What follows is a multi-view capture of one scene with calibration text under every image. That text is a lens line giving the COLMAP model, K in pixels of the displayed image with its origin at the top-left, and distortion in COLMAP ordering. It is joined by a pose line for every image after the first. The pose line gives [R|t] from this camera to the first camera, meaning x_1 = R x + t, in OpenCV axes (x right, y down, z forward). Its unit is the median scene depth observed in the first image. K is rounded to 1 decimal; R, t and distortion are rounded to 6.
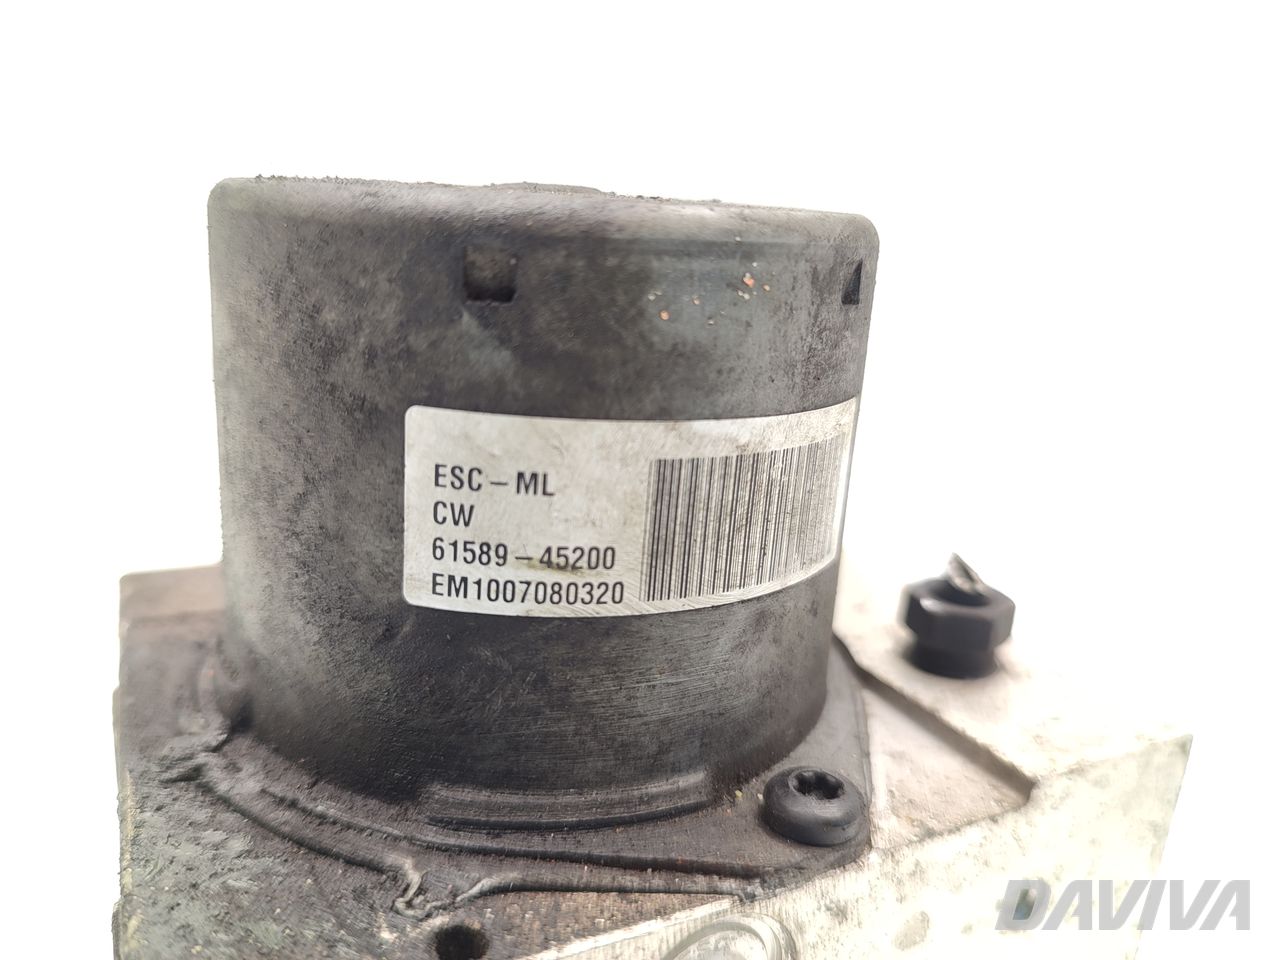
lens RADIAL K [[957.9, 0, 643.0], [0, 957.9, 478.9], [0, 0, 1]] dist [-0.068783, -0.001417]
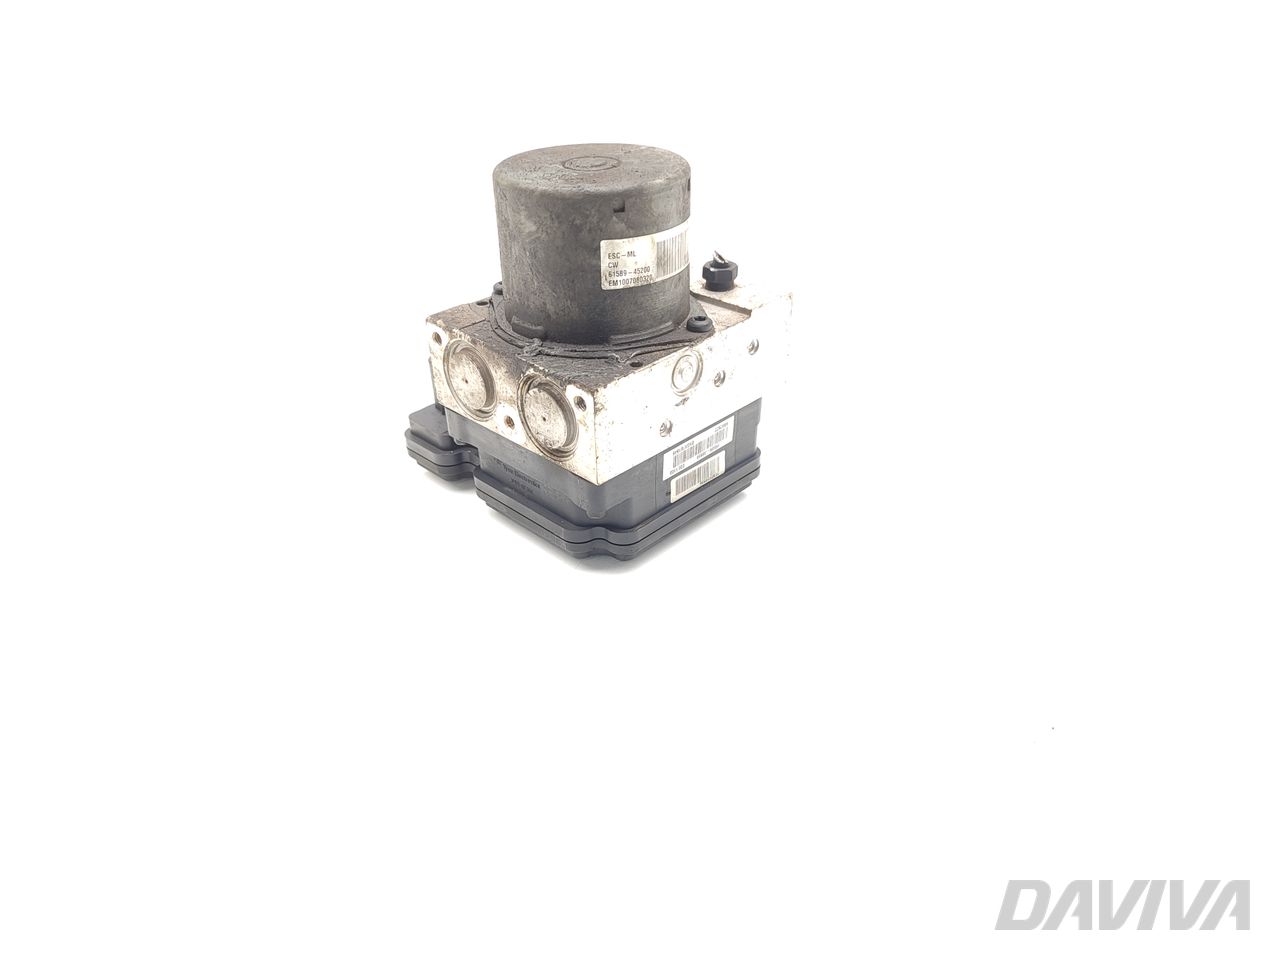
lens RADIAL K [[957.9, 0, 638.3], [0, 957.9, 480.9], [0, 0, 1]] dist [-0.068783, -0.001417]
pose [[0.931248, -0.246768, 0.268108, -1.313352], [0.160386, 0.938263, 0.306496, -0.306241], [-0.327189, -0.242423, 0.913334, -2.761733]]
